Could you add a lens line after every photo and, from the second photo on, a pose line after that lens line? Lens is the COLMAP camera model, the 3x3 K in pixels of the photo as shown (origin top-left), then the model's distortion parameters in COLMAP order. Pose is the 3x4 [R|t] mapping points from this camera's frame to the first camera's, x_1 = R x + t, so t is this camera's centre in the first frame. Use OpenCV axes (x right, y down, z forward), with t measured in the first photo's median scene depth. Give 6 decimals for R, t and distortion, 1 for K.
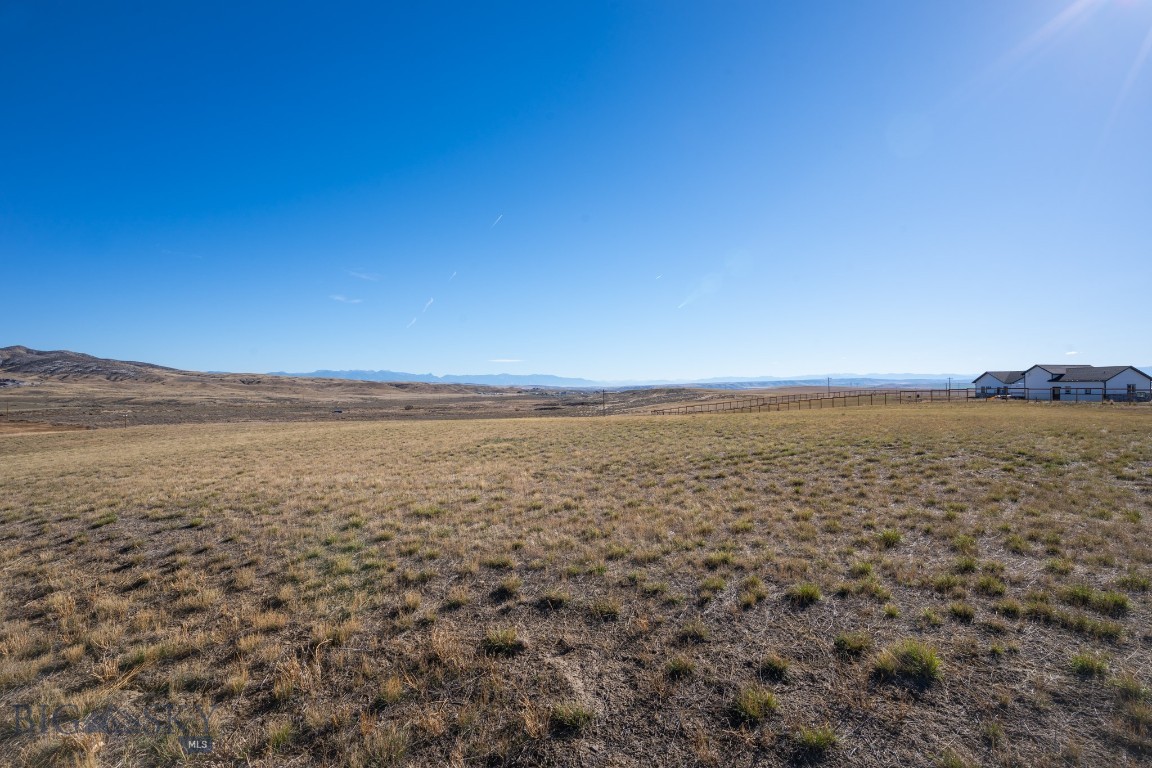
lens RADIAL K [[569.7, 0, 579.4], [0, 569.7, 379.2], [0, 0, 1]] dist [-0.064866, 0.030975]
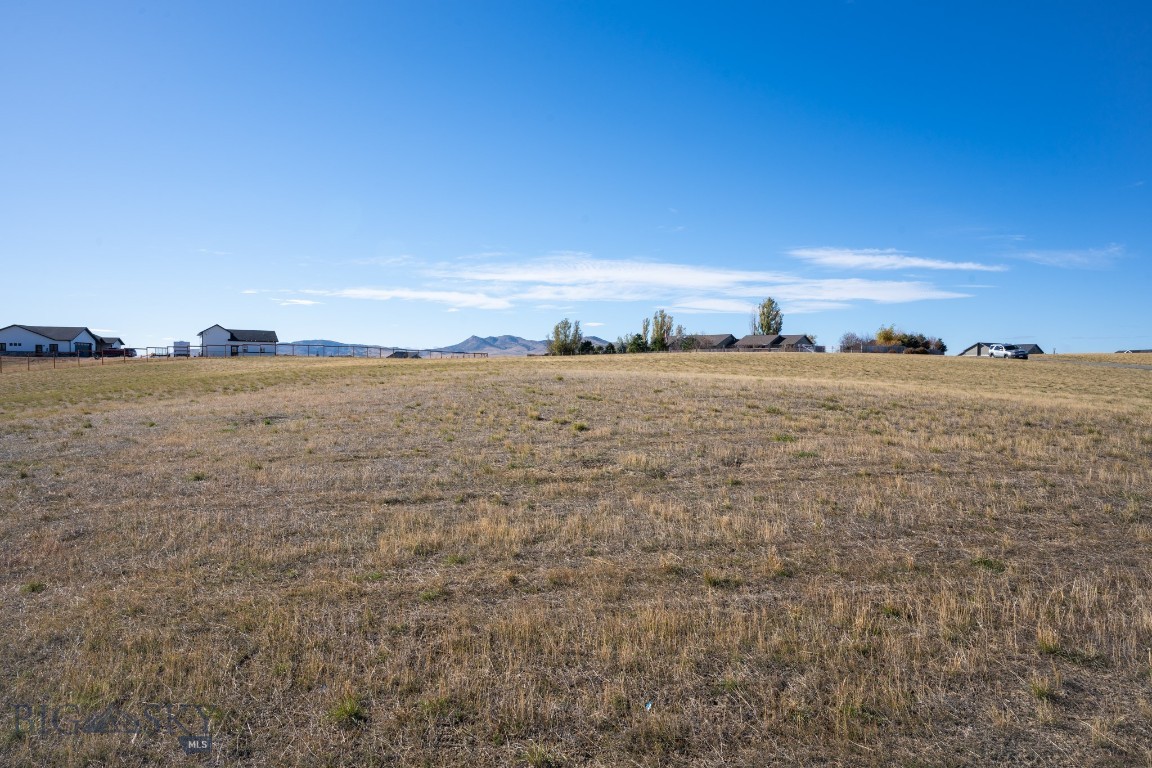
lens RADIAL K [[698.3, 0, 559.6], [0, 698.3, 398.9], [0, 0, 1]] dist [-0.027220, 0.031785]
pose [[-0.312541, -0.043506, 0.948907, -0.080640], [-0.024690, 0.998985, 0.037670, 0.006622], [-0.949583, -0.011656, -0.313298, 0.106345]]
